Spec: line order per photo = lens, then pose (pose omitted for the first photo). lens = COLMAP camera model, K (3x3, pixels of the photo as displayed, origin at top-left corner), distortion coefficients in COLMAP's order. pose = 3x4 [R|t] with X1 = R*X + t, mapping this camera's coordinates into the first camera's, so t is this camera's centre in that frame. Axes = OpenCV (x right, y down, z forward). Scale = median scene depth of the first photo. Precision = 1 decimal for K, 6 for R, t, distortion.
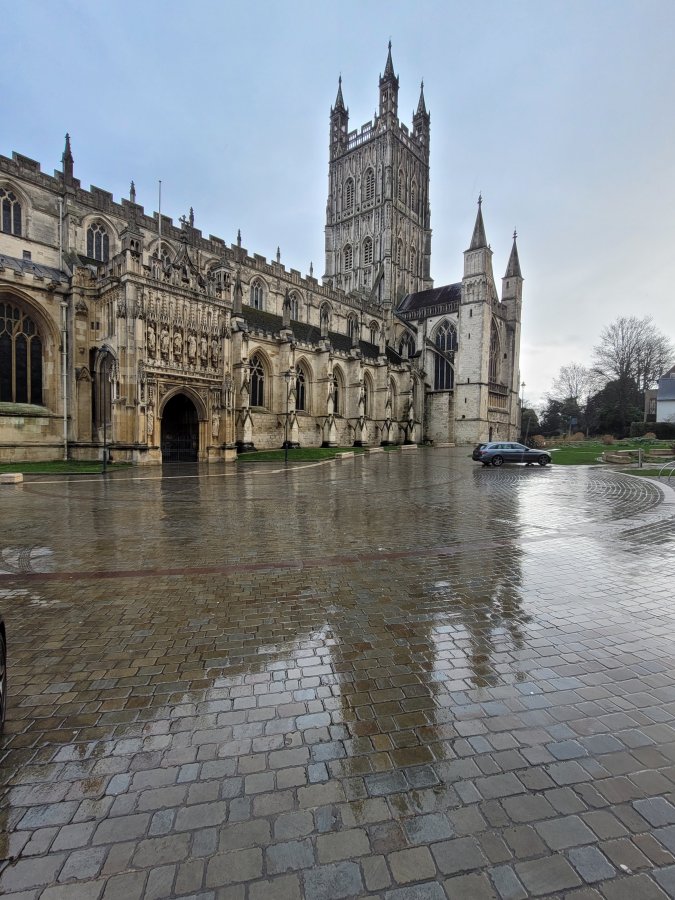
lens RADIAL K [[417.6, 0, 339.9], [0, 417.6, 454.2], [0, 0, 1]] dist [0.001269, -0.000962]
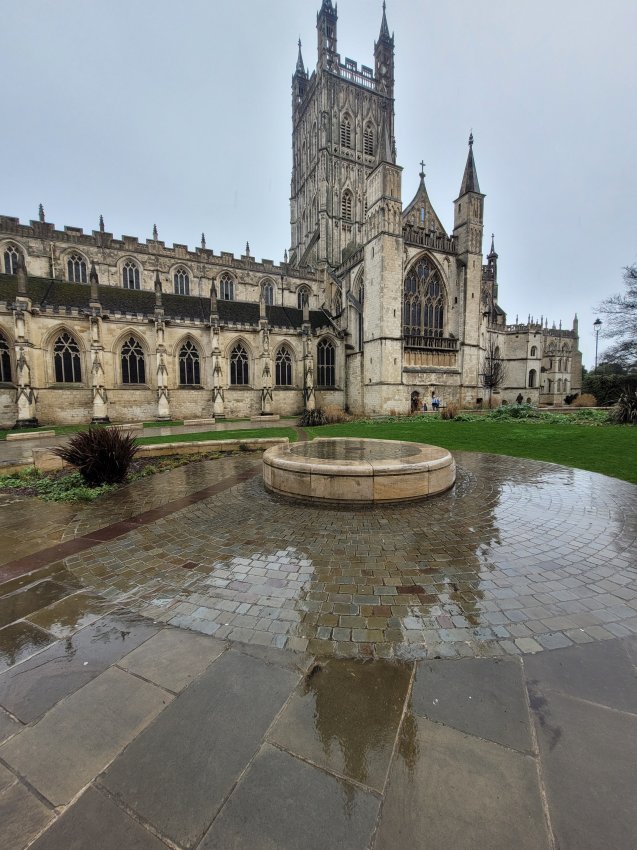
lens RADIAL K [[334.0, 0, 315.5], [0, 334.0, 427.1], [0, 0, 1]] dist [0.002960, -0.000134]
pose [[0.909167, 0.005618, -0.416394, 0.945427], [0.008287, 0.999467, 0.031579, -0.036625], [0.416350, -0.032161, 0.908635, 0.683416]]
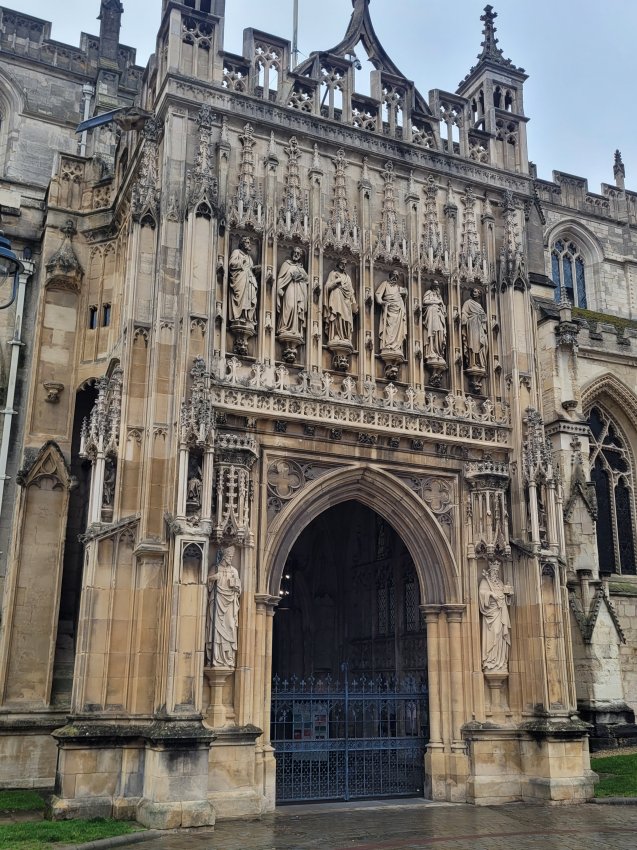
lens RADIAL K [[882.9, 0, 334.5], [0, 882.9, 423.9], [0, 0, 1]] dist [0.050267, 0.000000]
pose [[0.910949, -0.135041, -0.389790, -0.169835], [-0.002109, 0.943364, -0.331754, -0.012708], [0.412514, 0.303033, 0.859071, 0.500189]]
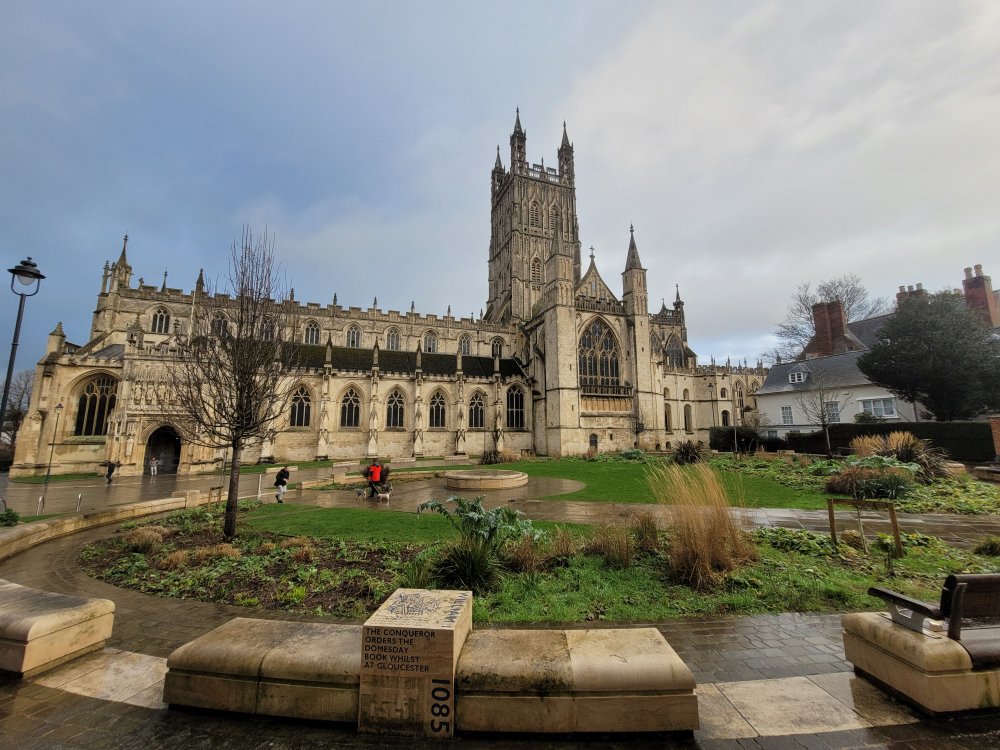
lens RADIAL K [[393.0, 0, 499.3], [0, 393.0, 378.1], [0, 0, 1]] dist [0.002960, -0.000134]
pose [[0.879594, -0.091309, -0.466880, 1.221791], [-0.000571, 0.981204, -0.192973, -0.041303], [0.475725, 0.170005, 0.863009, 0.323516]]
